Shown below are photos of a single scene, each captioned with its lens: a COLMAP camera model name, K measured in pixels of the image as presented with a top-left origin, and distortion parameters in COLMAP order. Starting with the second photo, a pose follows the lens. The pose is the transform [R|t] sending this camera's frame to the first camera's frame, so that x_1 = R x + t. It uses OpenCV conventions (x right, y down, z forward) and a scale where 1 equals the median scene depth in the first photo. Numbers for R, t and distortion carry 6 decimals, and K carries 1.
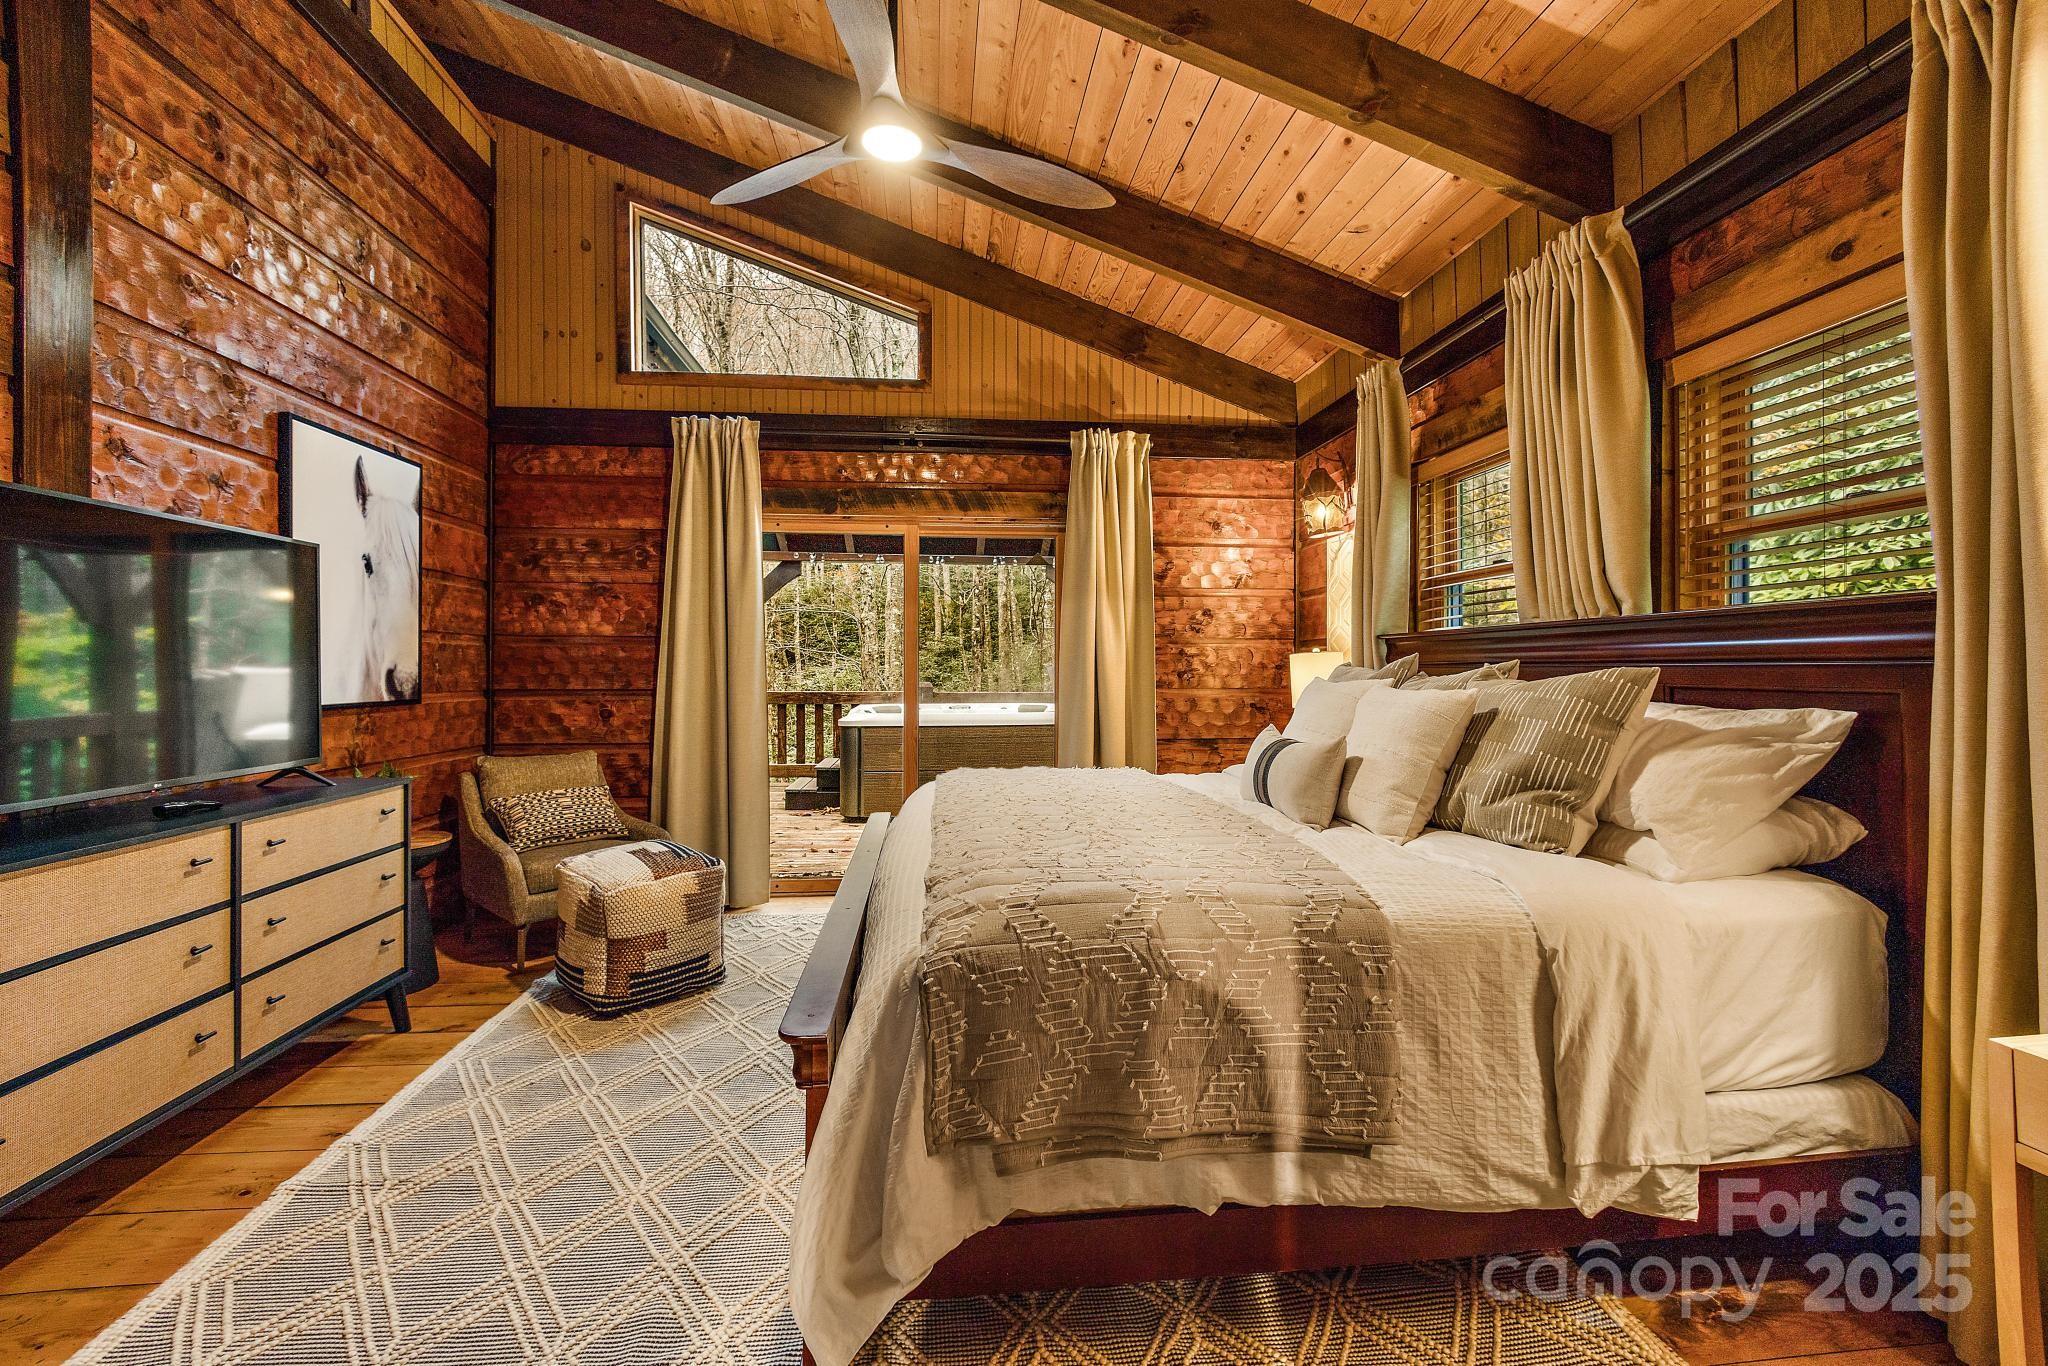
lens RADIAL K [[884.4, 0, 1023.9], [0, 884.4, 646.1], [0, 0, 1]] dist [-0.002138, -0.000424]
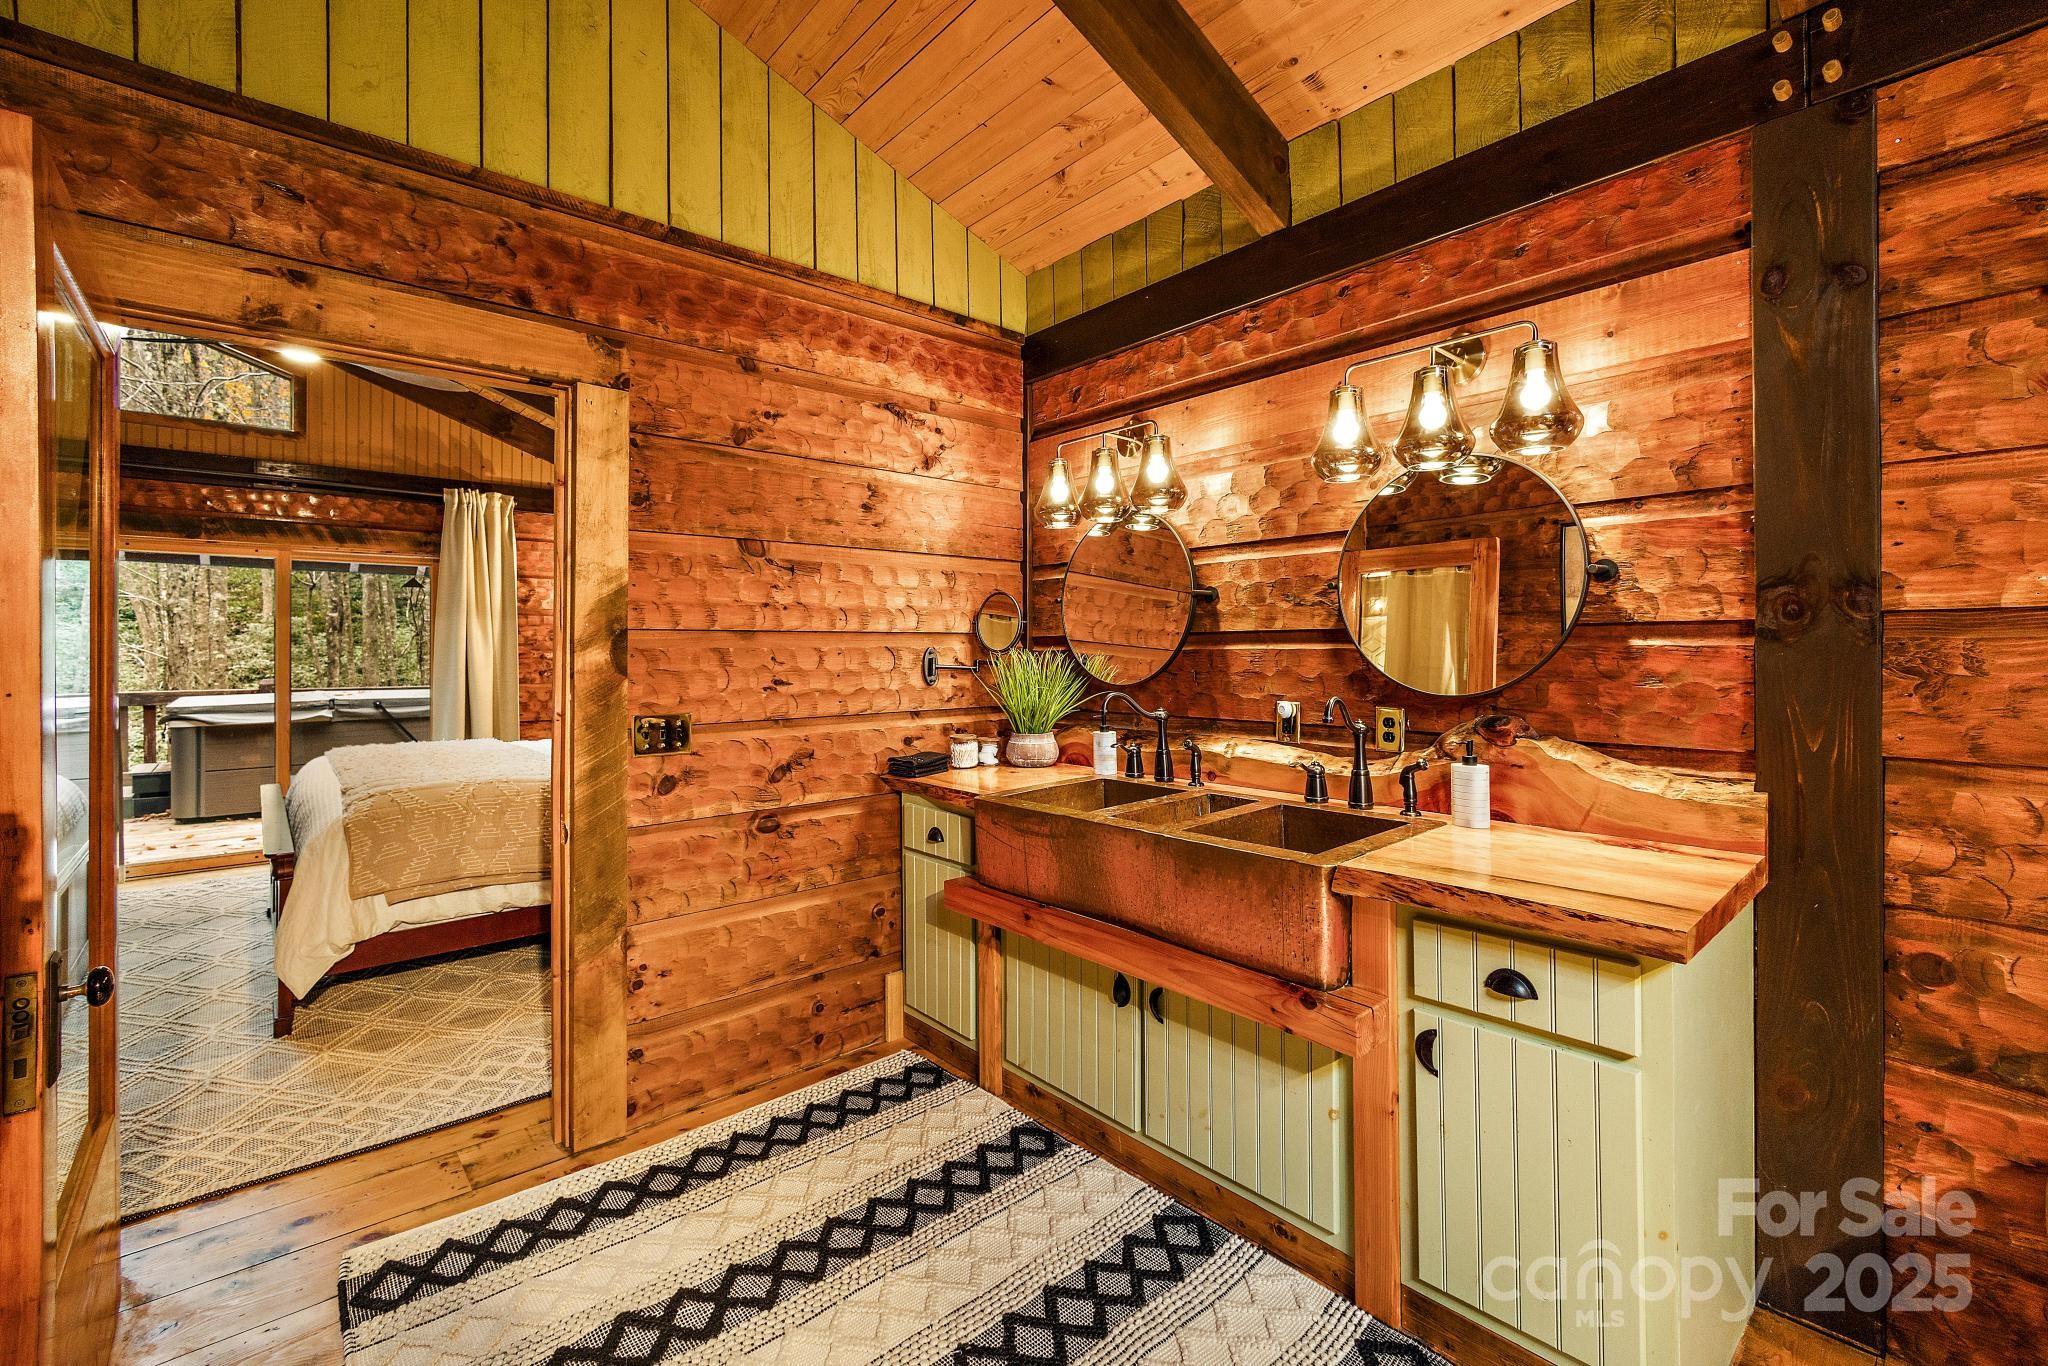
lens RADIAL K [[884.4, 0, 1023.9], [0, 884.4, 646.1], [0, 0, 1]] dist [-0.002138, -0.000424]
pose [[0.815872, -0.000513, 0.578233, -0.002460], [-0.010335, 0.999827, 0.015469, -0.038650], [-0.578141, -0.018597, 0.815725, -0.543721]]
